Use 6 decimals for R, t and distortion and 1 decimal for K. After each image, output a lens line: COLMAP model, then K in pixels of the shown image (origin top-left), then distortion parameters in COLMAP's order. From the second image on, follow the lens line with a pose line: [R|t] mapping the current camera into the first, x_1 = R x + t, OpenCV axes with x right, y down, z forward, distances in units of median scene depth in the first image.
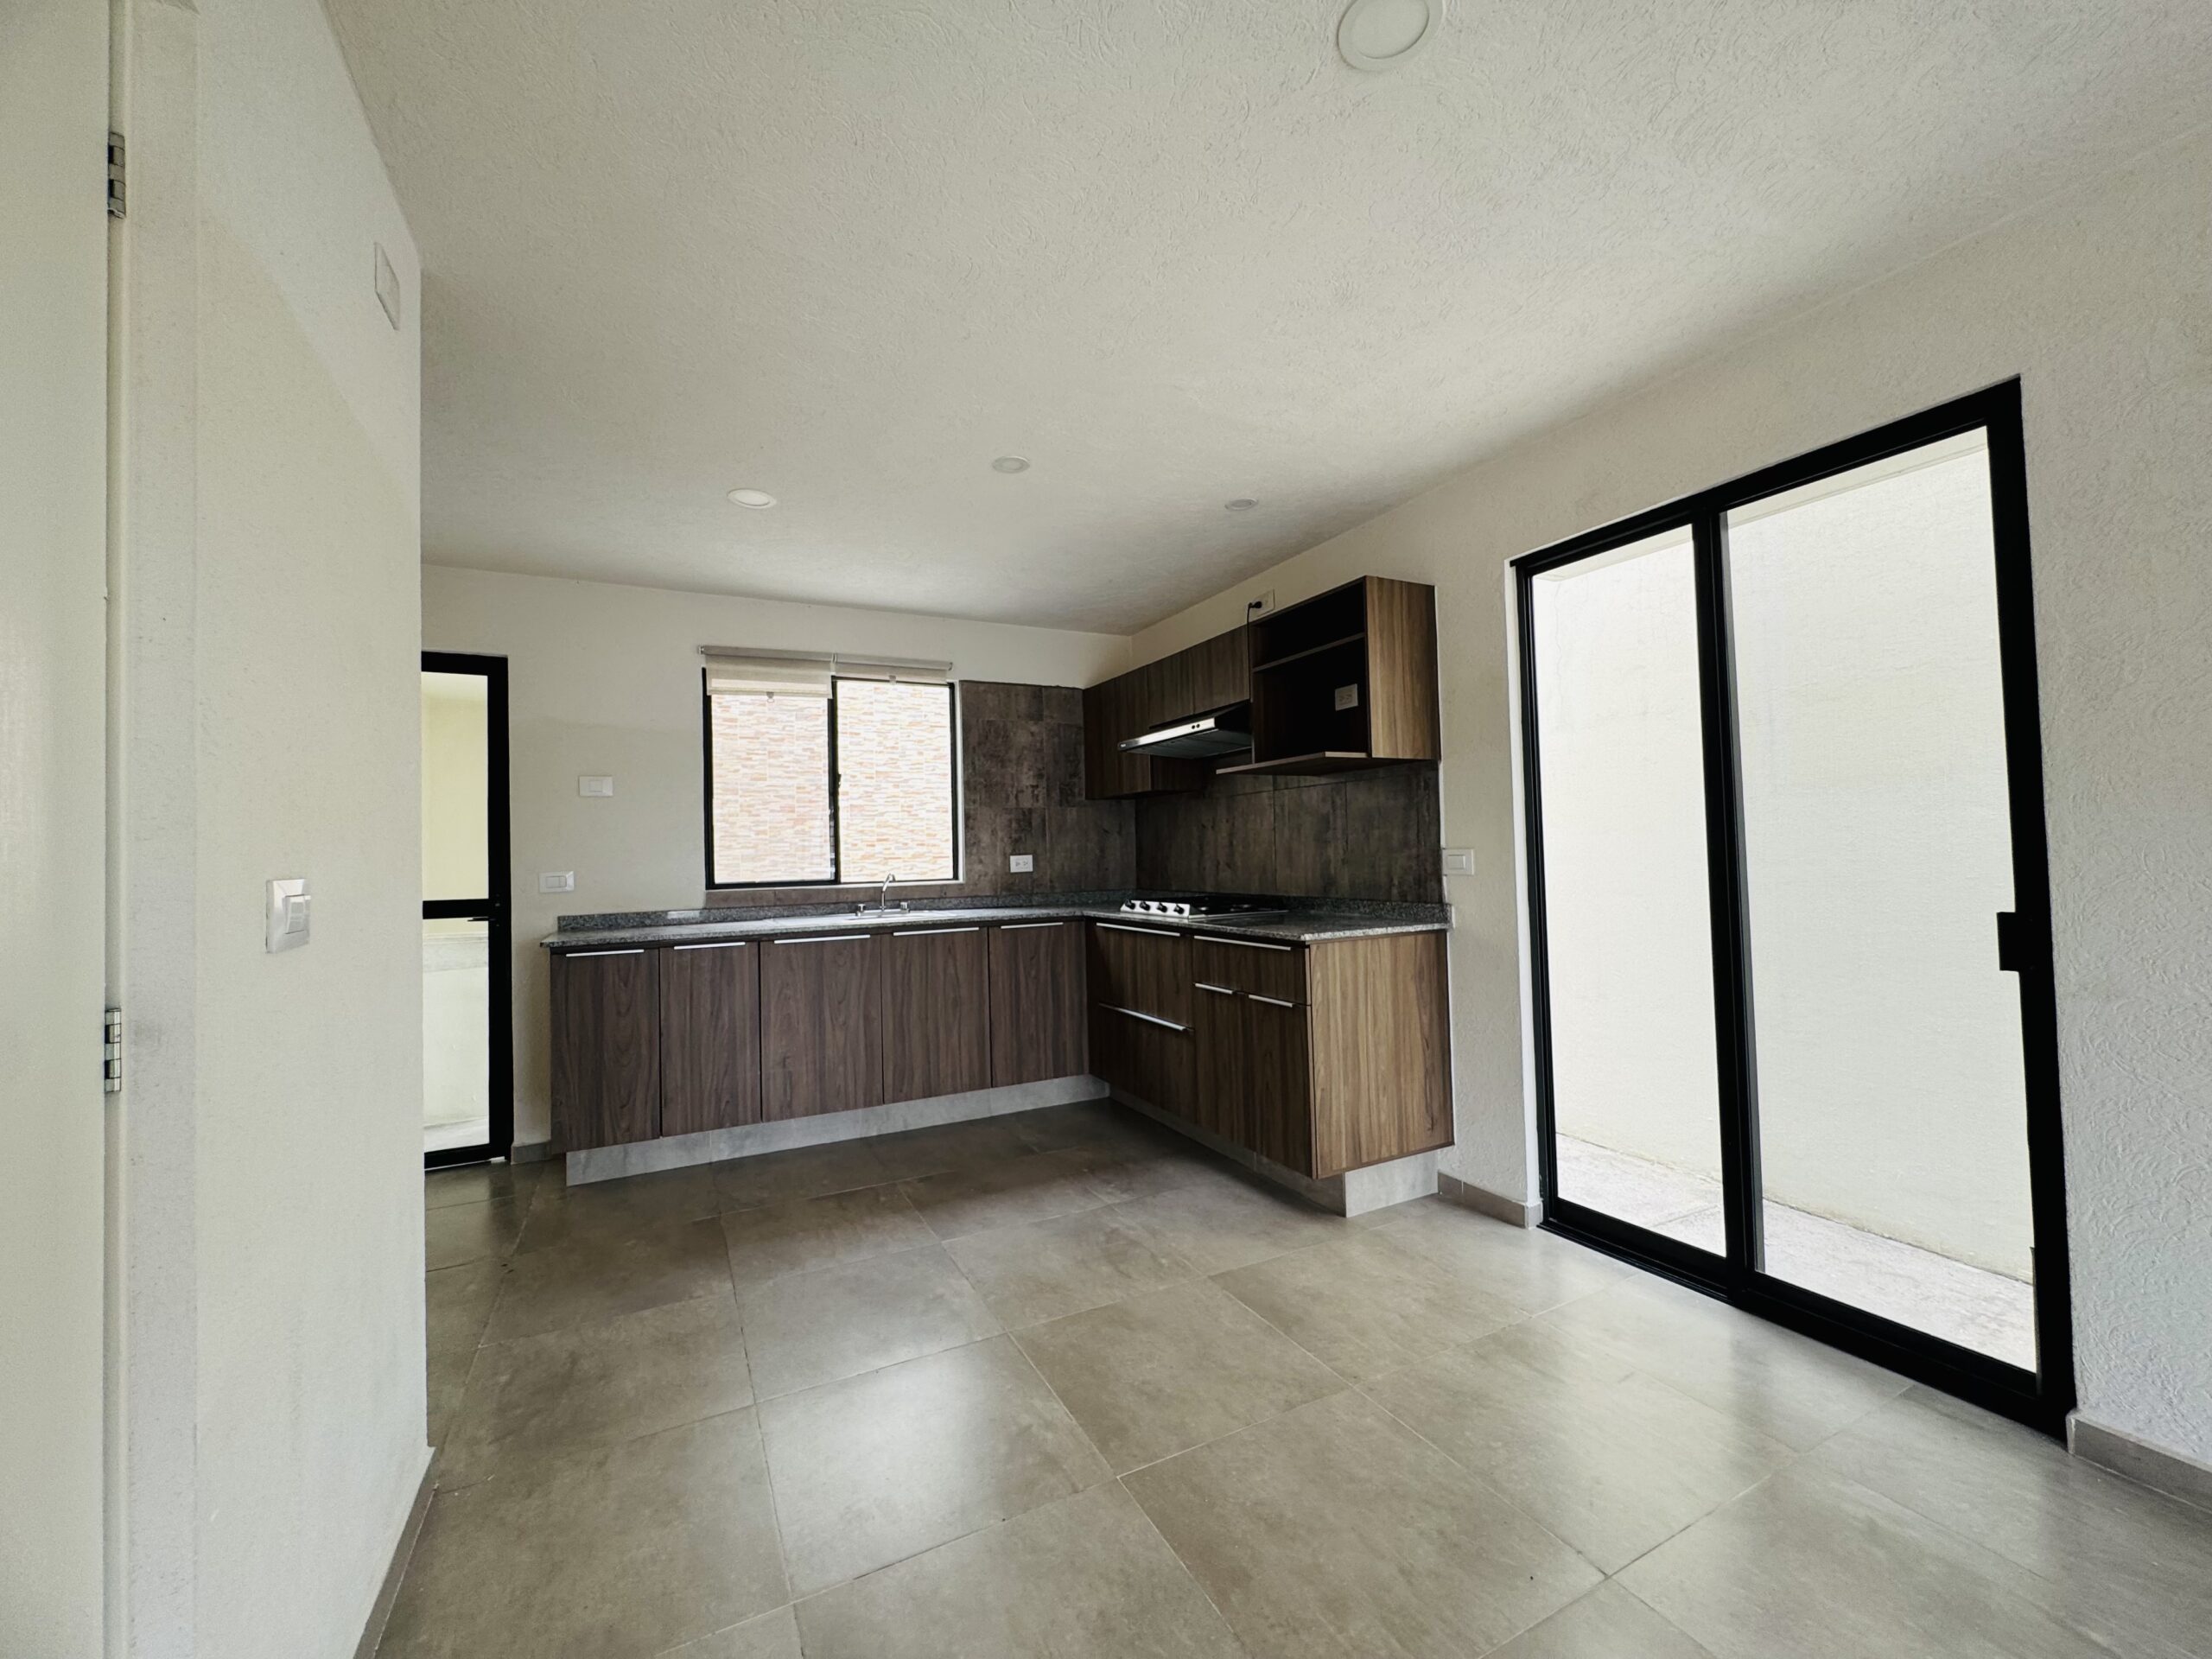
lens RADIAL K [[893.7, 0, 1106.0], [0, 893.7, 829.5], [0, 0, 1]] dist [-0.002442, 0.000269]
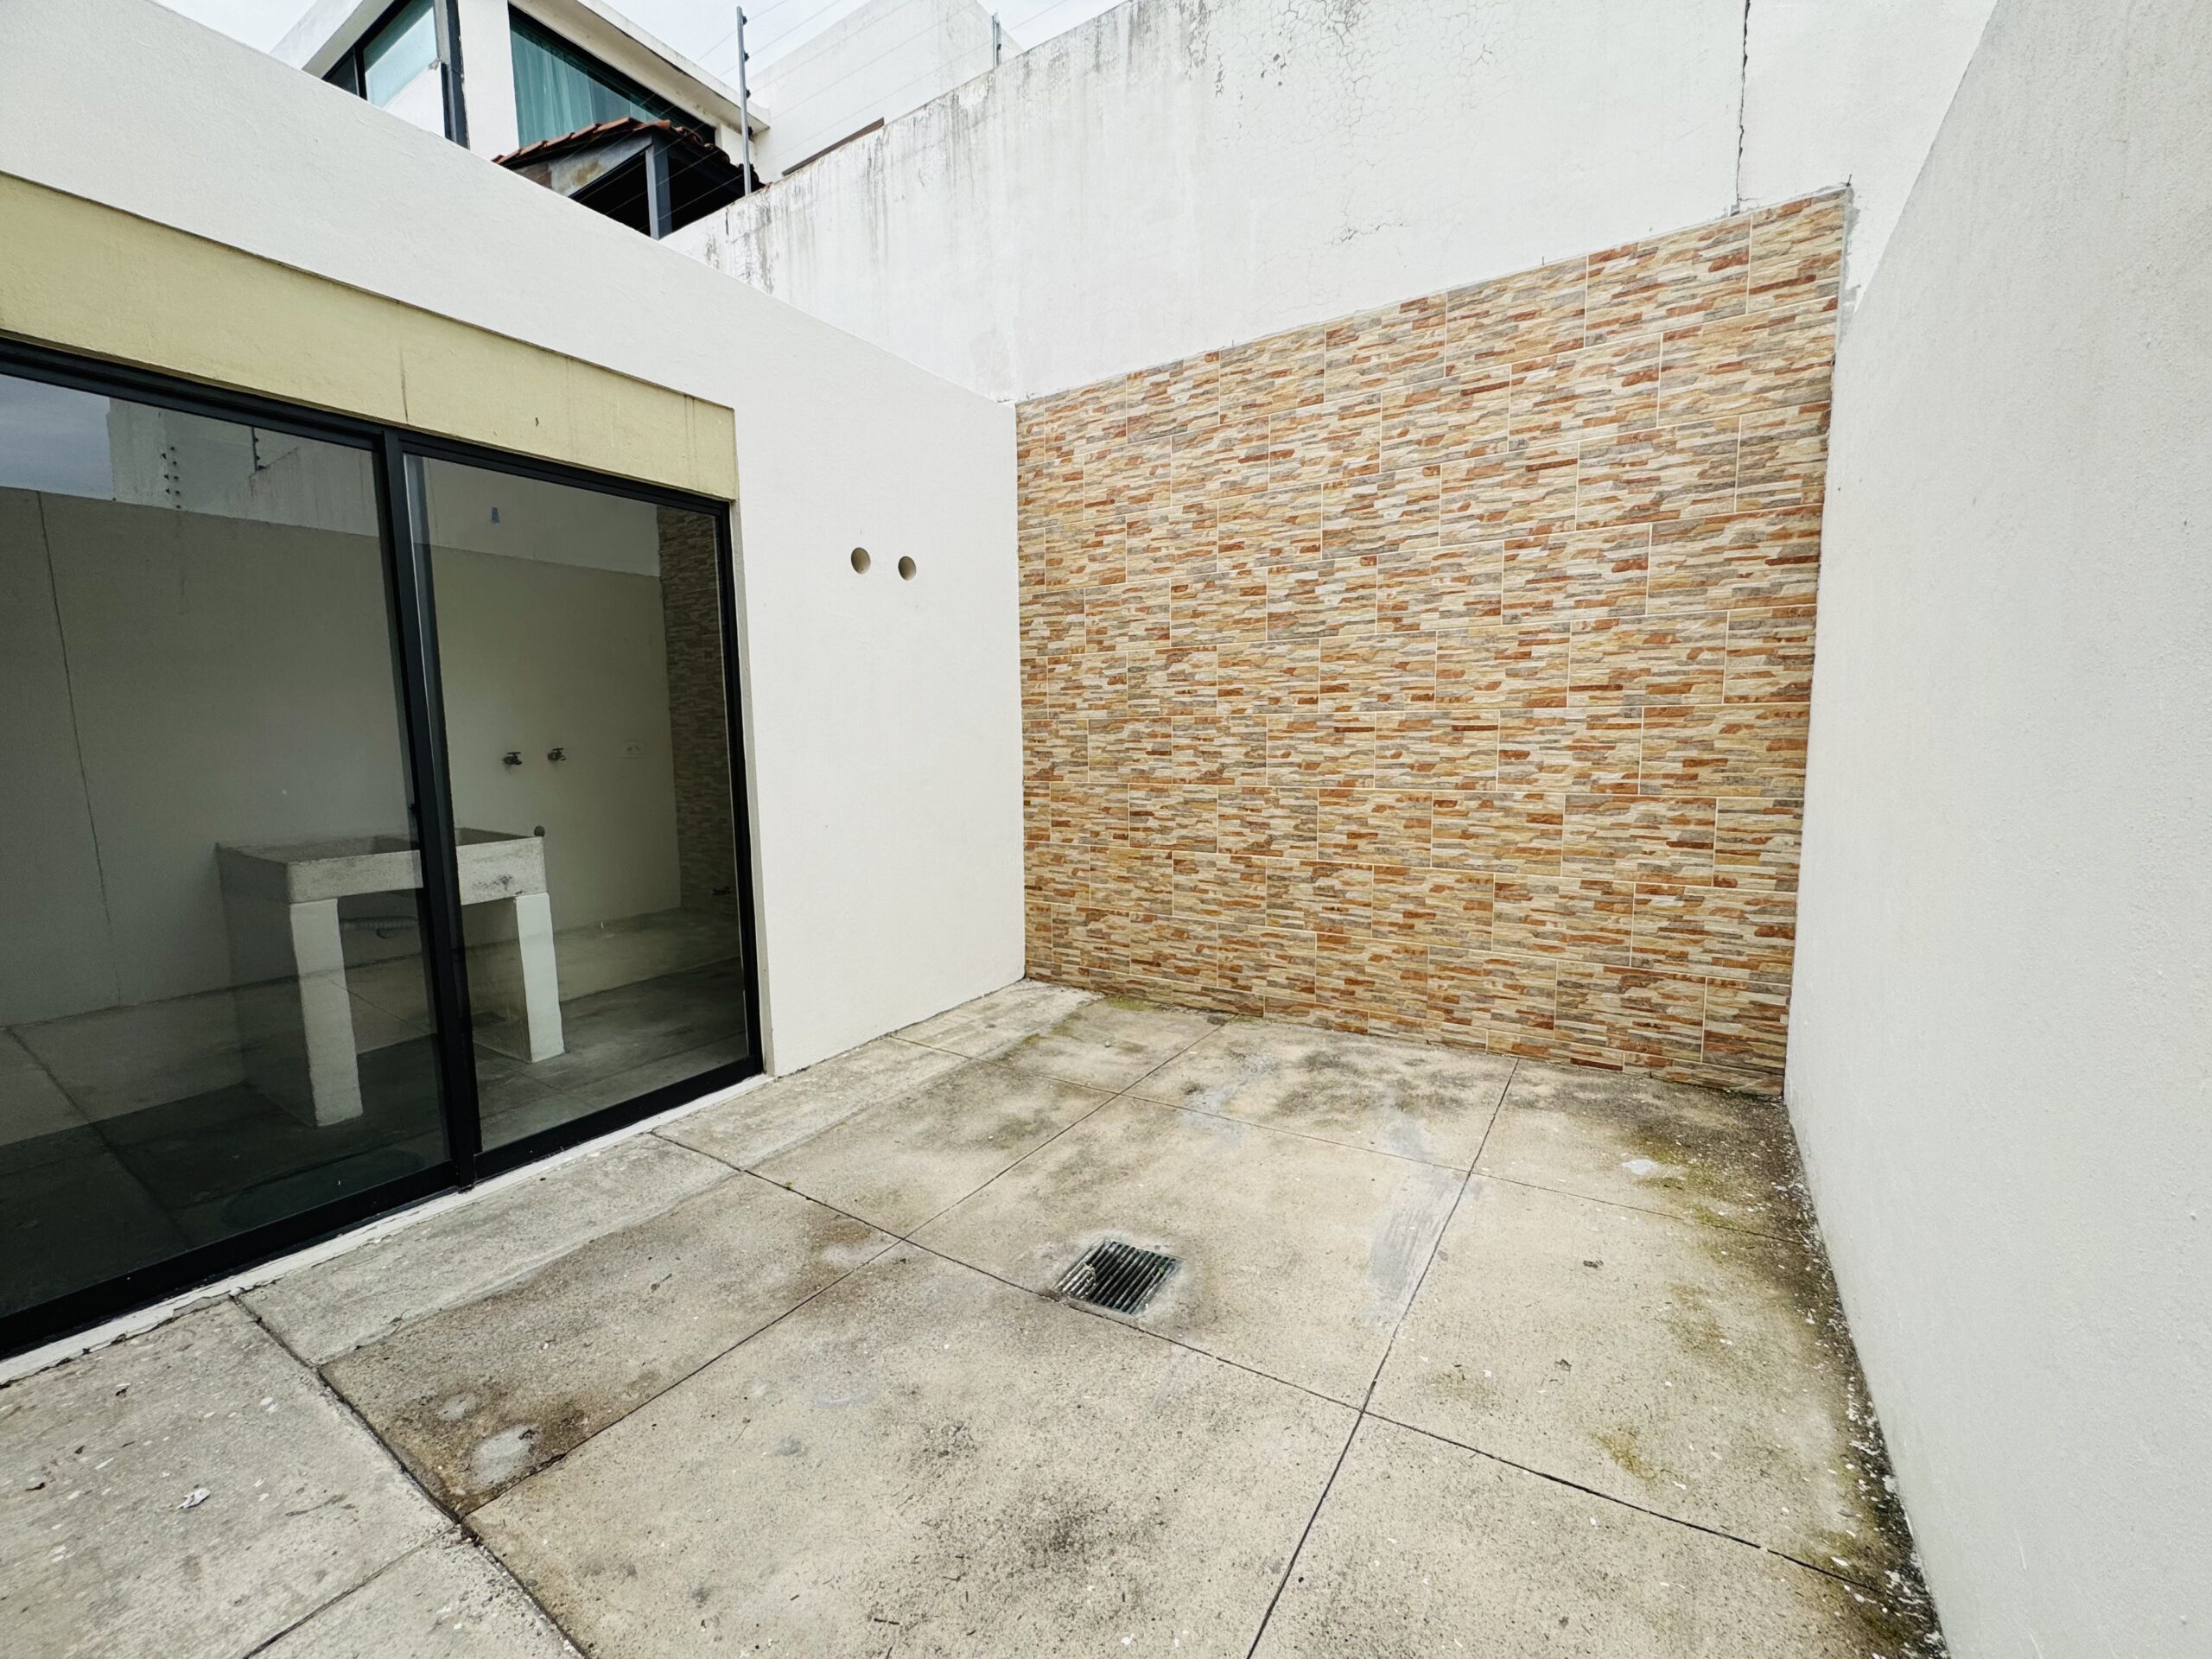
lens RADIAL K [[893.7, 0, 1106.0], [0, 893.7, 829.5], [0, 0, 1]] dist [-0.002442, 0.000269]
pose [[0.511299, 0.116384, -0.851486, 0.197620], [0.031656, 0.987565, 0.153992, 0.021469], [0.858820, -0.105690, 0.501257, 1.588412]]
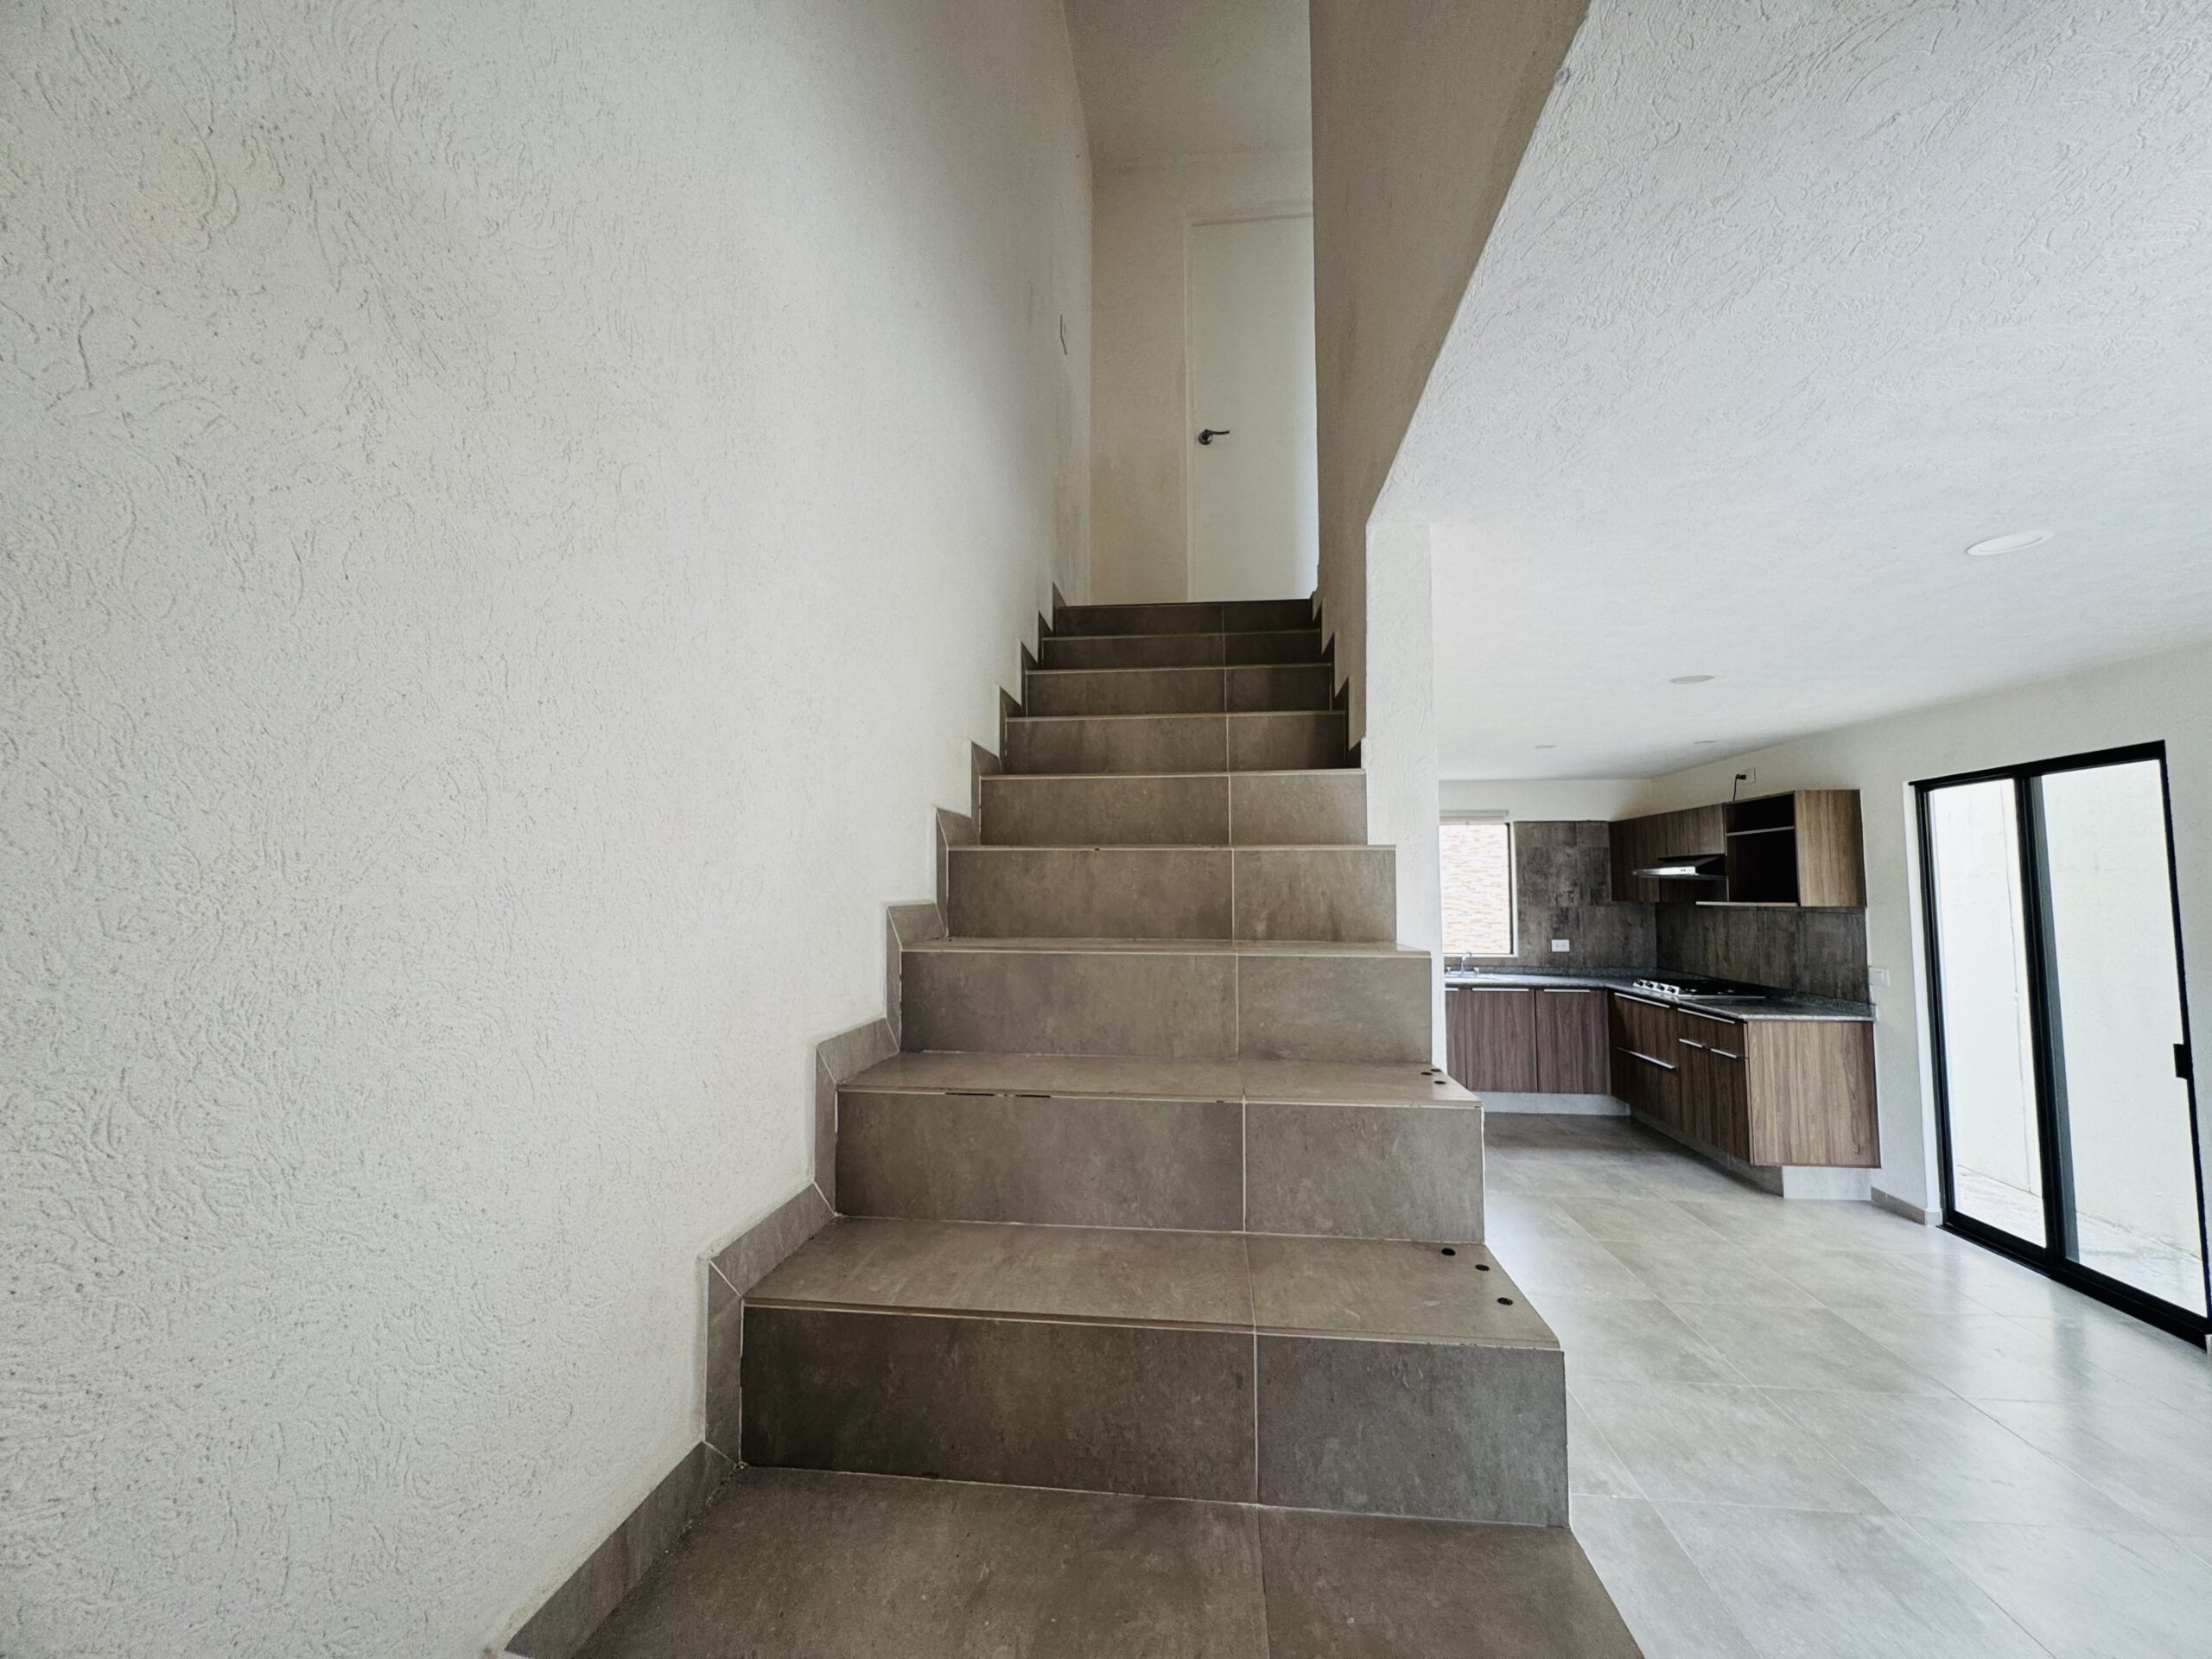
lens RADIAL K [[893.7, 0, 1106.0], [0, 893.7, 829.5], [0, 0, 1]] dist [-0.002442, 0.000269]
pose [[0.835157, -0.011060, -0.549900, 0.122014], [-0.008106, 0.999442, -0.032412, -0.133994], [0.549951, 0.031527, 0.834602, -0.857428]]
